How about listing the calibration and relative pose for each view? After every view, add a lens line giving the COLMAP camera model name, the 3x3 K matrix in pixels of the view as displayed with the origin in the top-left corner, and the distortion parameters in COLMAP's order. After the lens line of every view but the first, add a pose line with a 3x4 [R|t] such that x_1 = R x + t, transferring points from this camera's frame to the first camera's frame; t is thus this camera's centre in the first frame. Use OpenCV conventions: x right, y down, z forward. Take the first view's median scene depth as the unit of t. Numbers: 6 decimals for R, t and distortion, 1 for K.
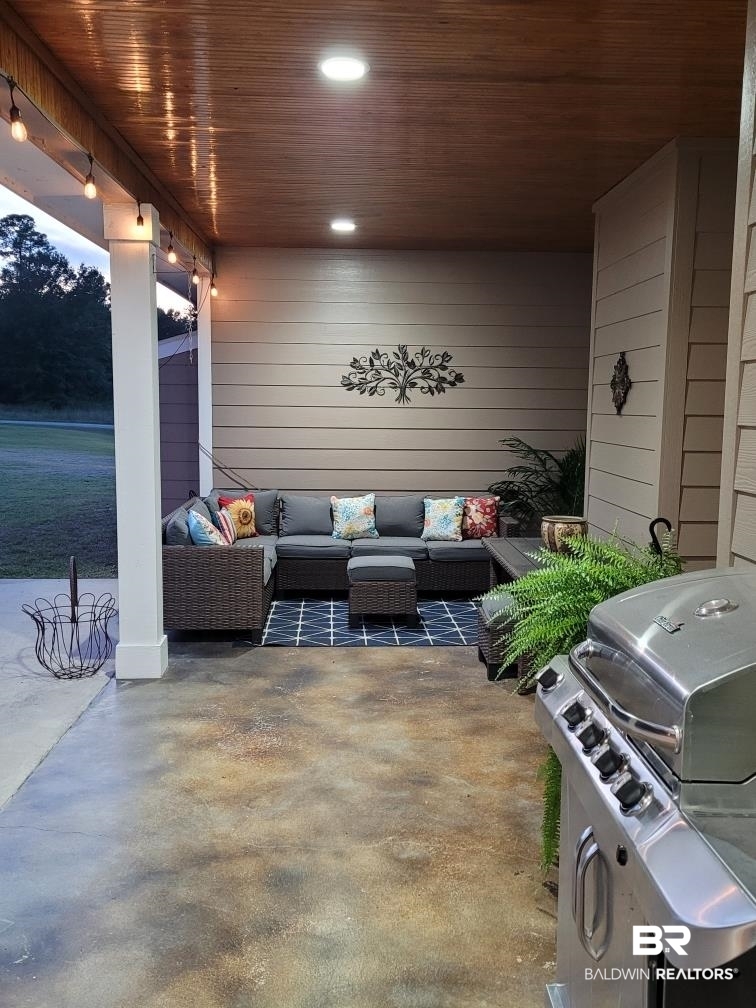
lens RADIAL K [[949.4, 0, 380.4], [0, 949.4, 504.6], [0, 0, 1]] dist [0.016227, 0.000000]
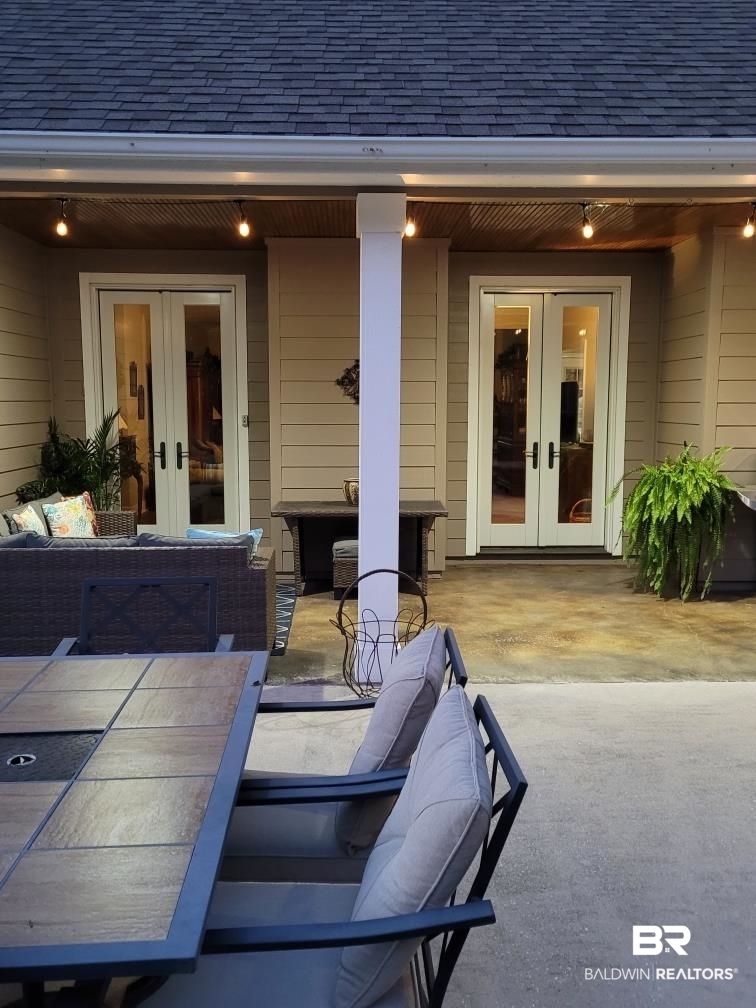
lens RADIAL K [[949.4, 0, 378.3], [0, 949.4, 505.7], [0, 0, 1]] dist [0.016227, 0.000000]
pose [[-0.006999, -0.116994, 0.993108, -1.535414], [0.113493, 0.986622, 0.117029, -0.138951], [-0.993514, 0.113529, 0.006372, 1.252522]]
